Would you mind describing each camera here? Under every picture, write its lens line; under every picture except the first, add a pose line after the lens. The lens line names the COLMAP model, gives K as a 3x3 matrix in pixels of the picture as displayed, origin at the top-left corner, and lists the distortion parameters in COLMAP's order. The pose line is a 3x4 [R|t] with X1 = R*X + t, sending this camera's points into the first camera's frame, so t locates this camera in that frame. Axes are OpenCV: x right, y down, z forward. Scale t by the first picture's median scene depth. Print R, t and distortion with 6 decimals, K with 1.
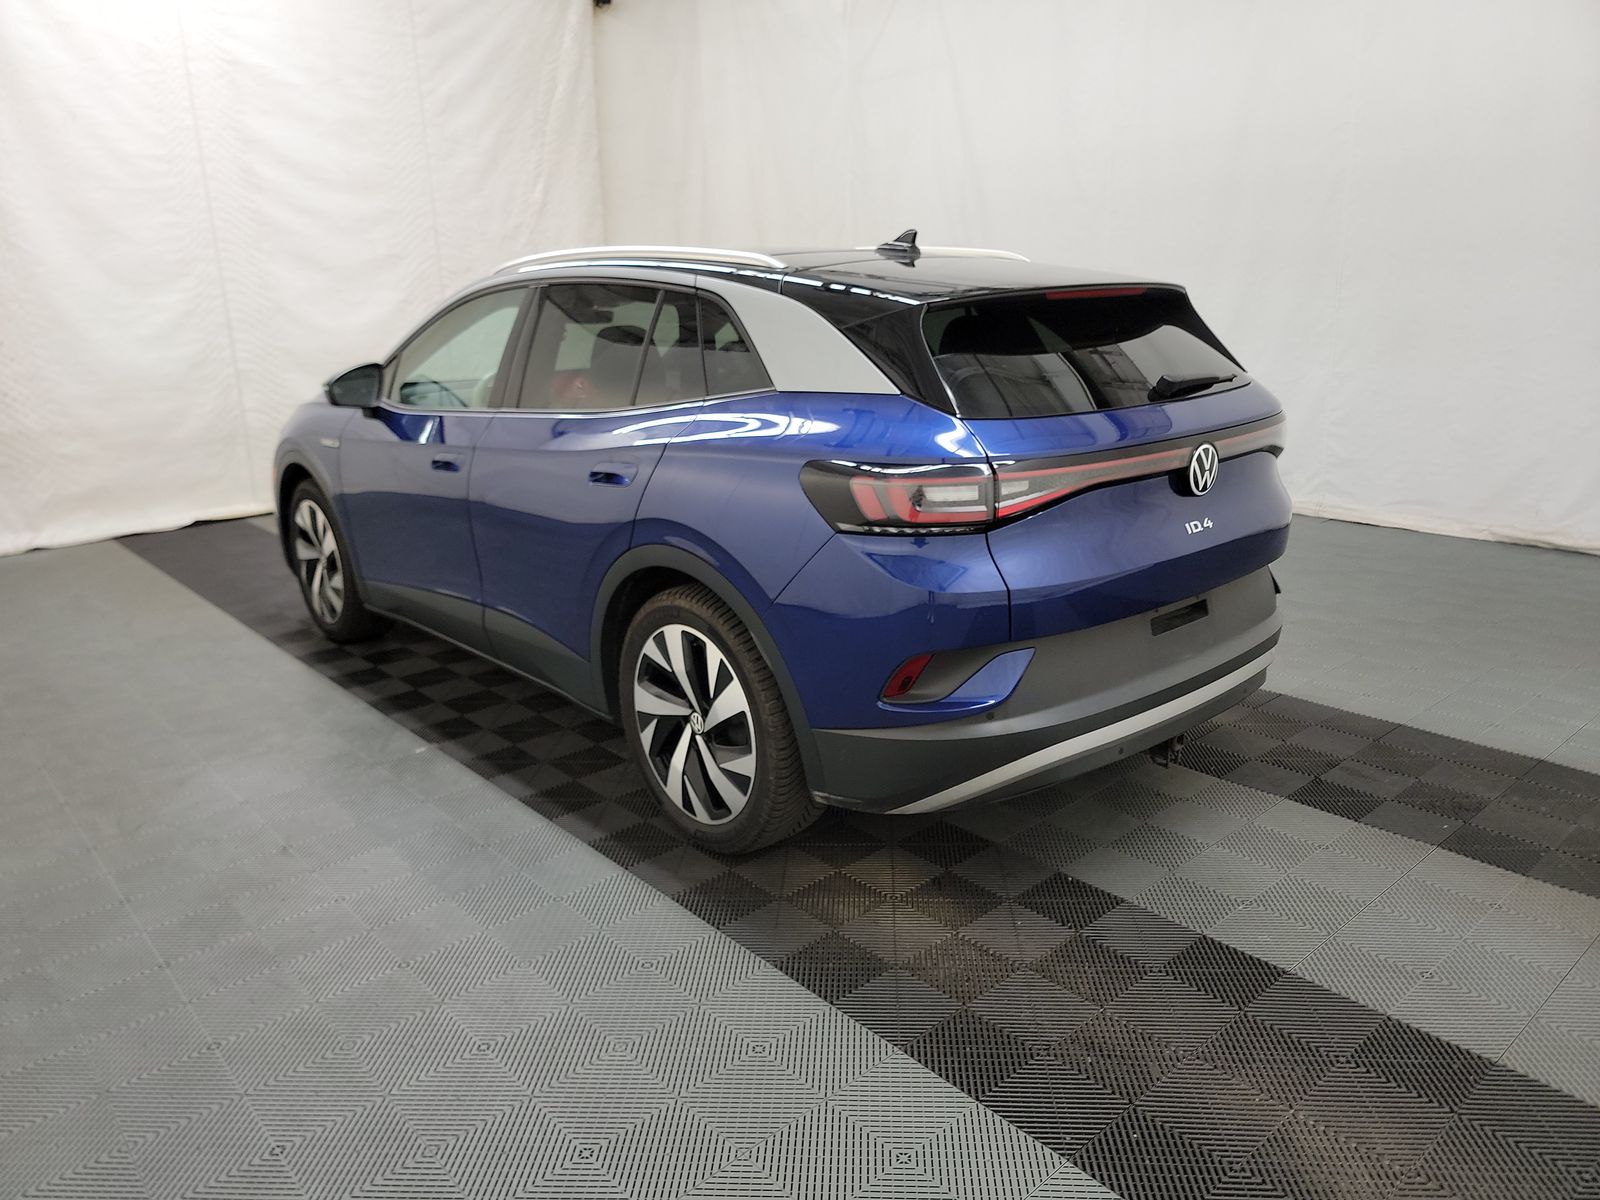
lens RADIAL K [[1143.9, 0, 796.3], [0, 1143.9, 596.5], [0, 0, 1]] dist [0.026955, -0.016699]
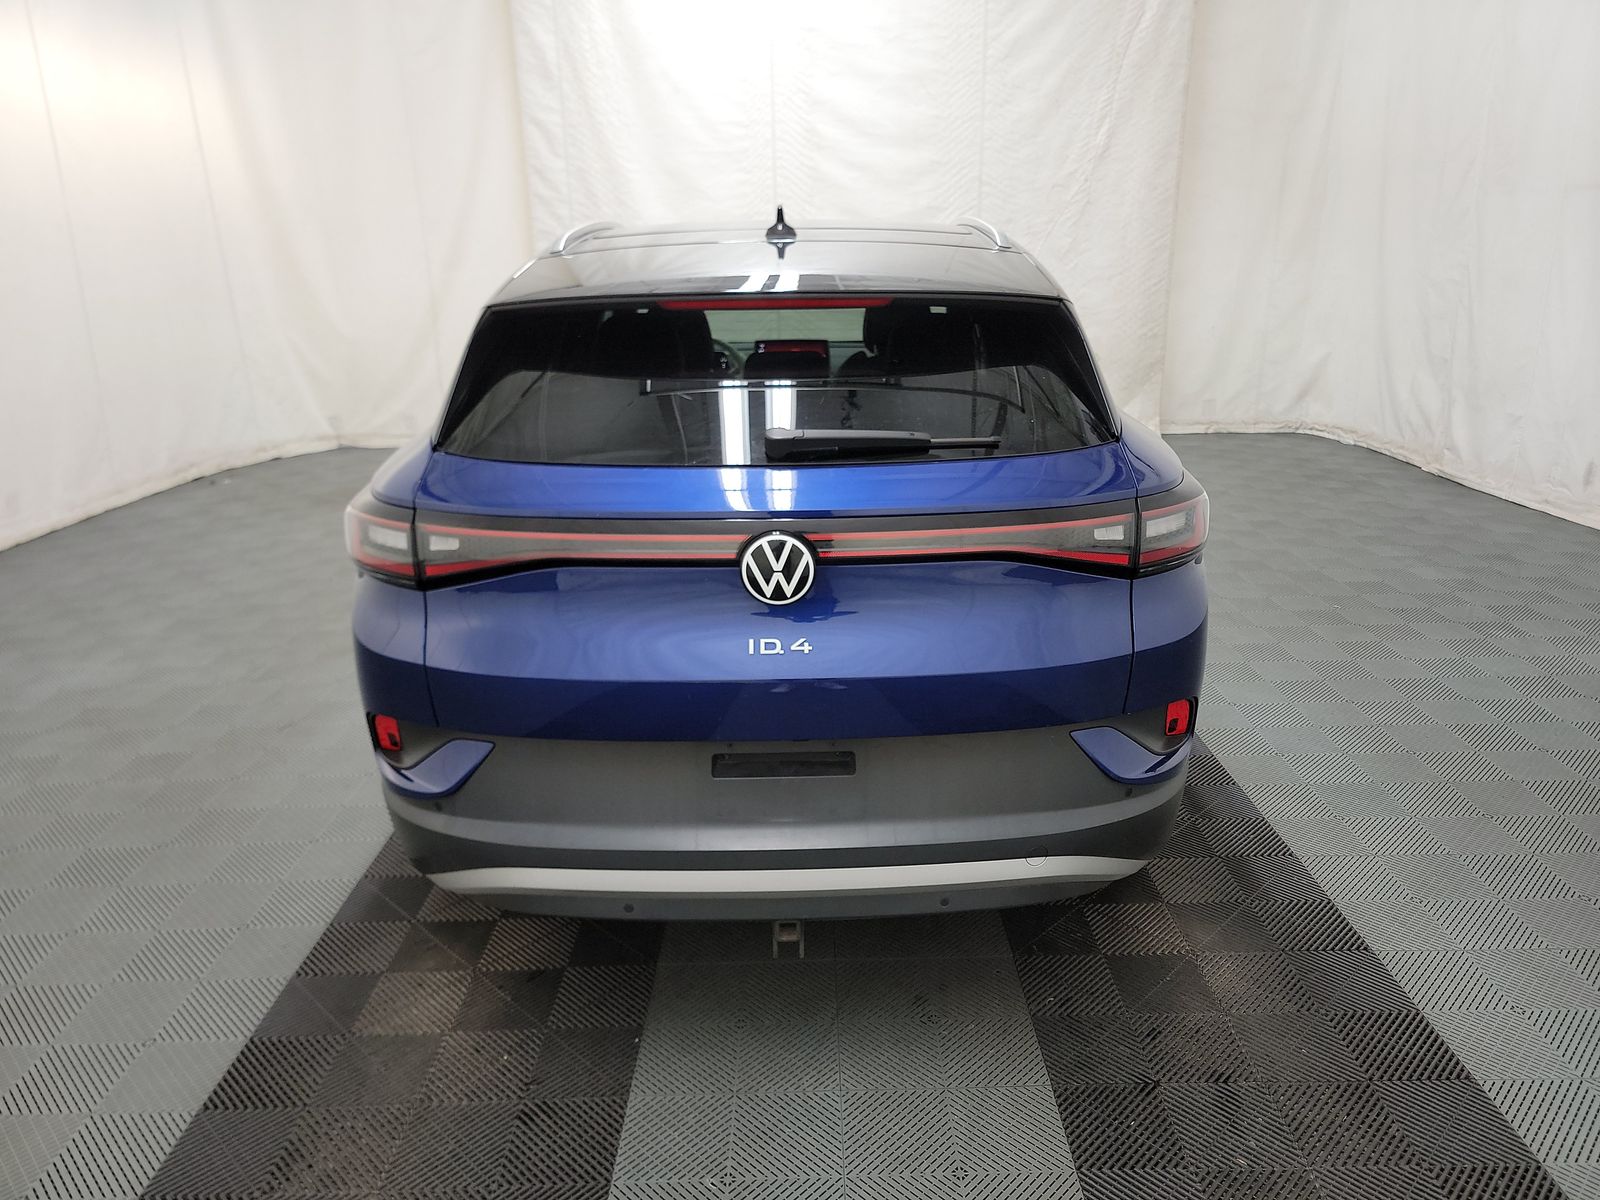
lens RADIAL K [[1143.9, 0, 803.3], [0, 1143.9, 590.4], [0, 0, 1]] dist [0.026955, -0.016699]
pose [[0.746284, 0.210178, -0.631573, 0.296995], [-0.179076, 0.977253, 0.113614, -0.066123], [0.641086, 0.028311, 0.766947, 0.173391]]
